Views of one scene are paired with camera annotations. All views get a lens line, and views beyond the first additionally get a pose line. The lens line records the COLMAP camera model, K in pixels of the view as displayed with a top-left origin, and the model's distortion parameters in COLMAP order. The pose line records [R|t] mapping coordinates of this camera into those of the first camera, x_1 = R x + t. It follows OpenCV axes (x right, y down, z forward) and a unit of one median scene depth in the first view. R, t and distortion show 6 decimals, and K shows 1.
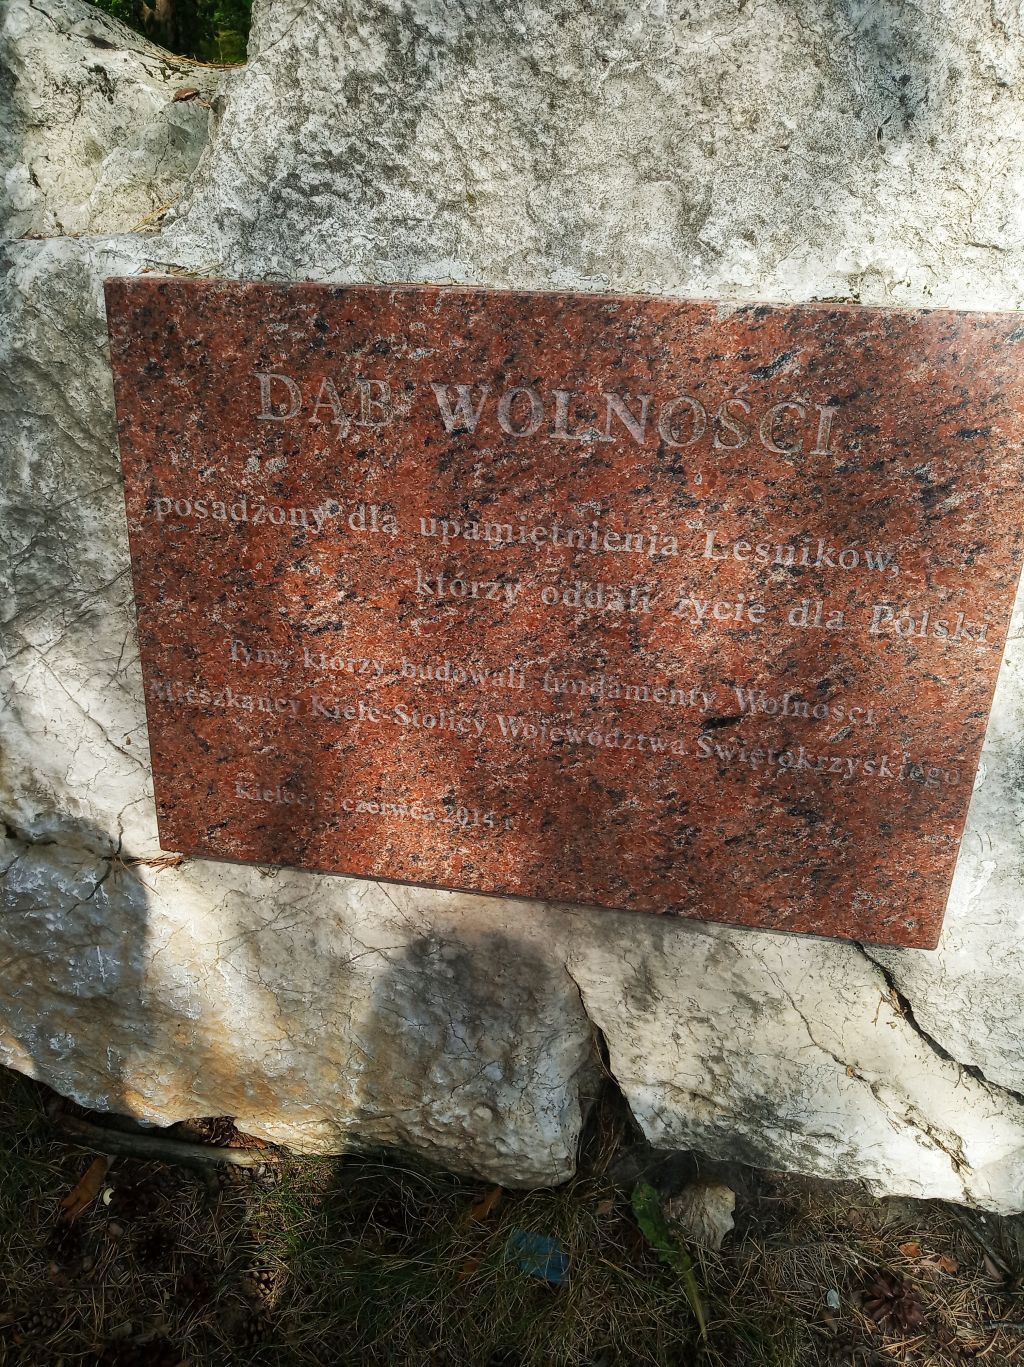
lens RADIAL K [[1085.0, 0, 535.8], [0, 1085.0, 725.9], [0, 0, 1]] dist [0.002235, -0.019264]
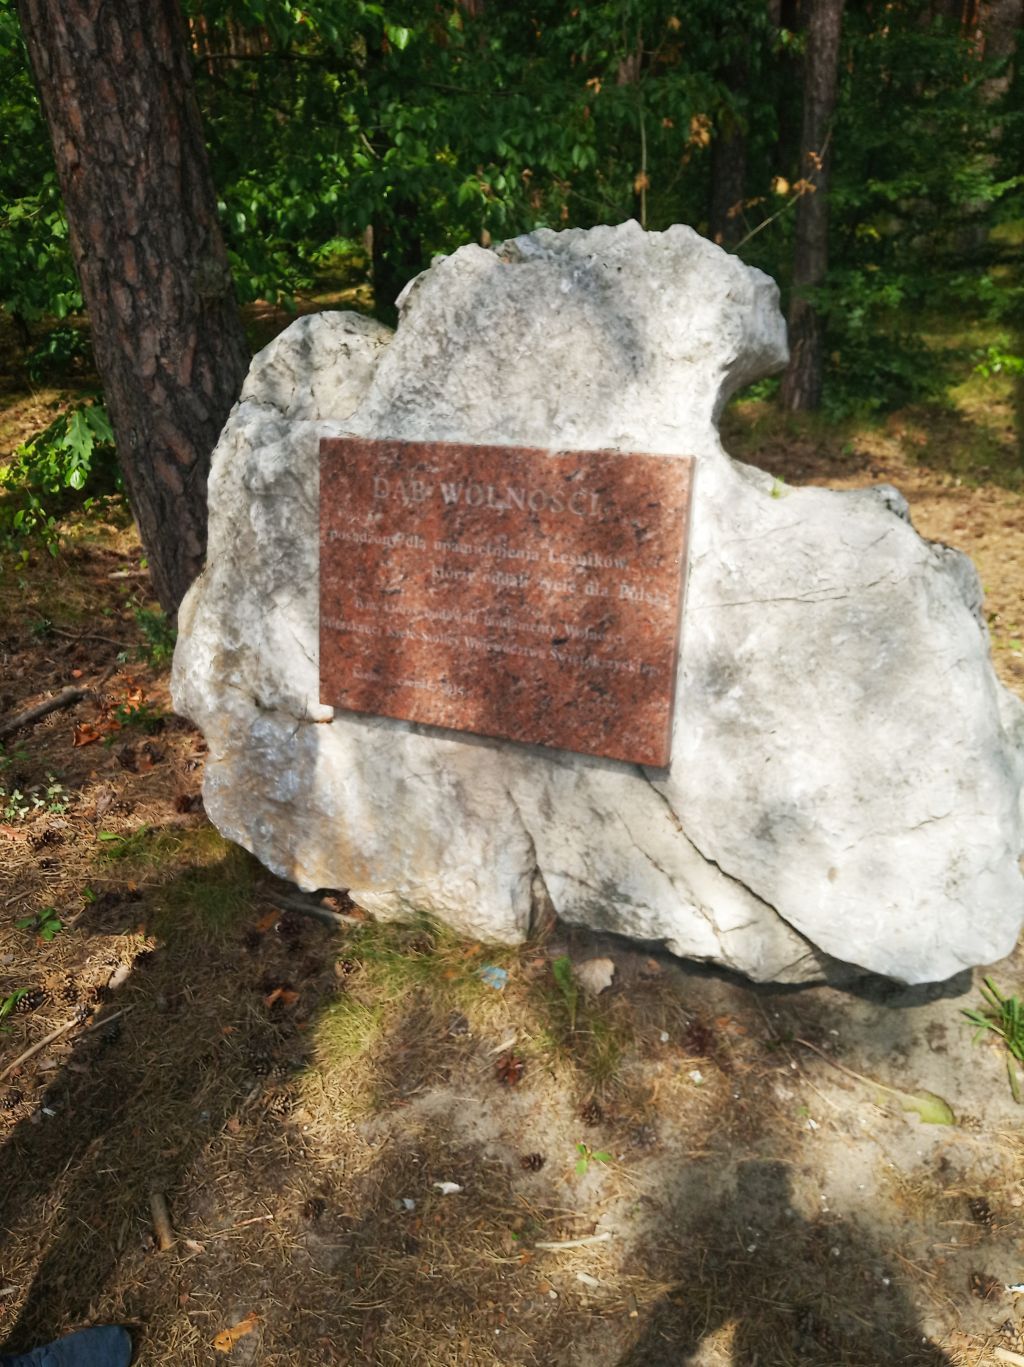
lens RADIAL K [[1085.0, 0, 506.4], [0, 1085.0, 698.7], [0, 0, 1]] dist [0.002235, -0.019264]
pose [[0.953355, 0.074961, -0.292396, 0.689129], [-0.120132, 0.982878, -0.139712, 0.406655], [0.276917, 0.168321, 0.946037, -0.979576]]
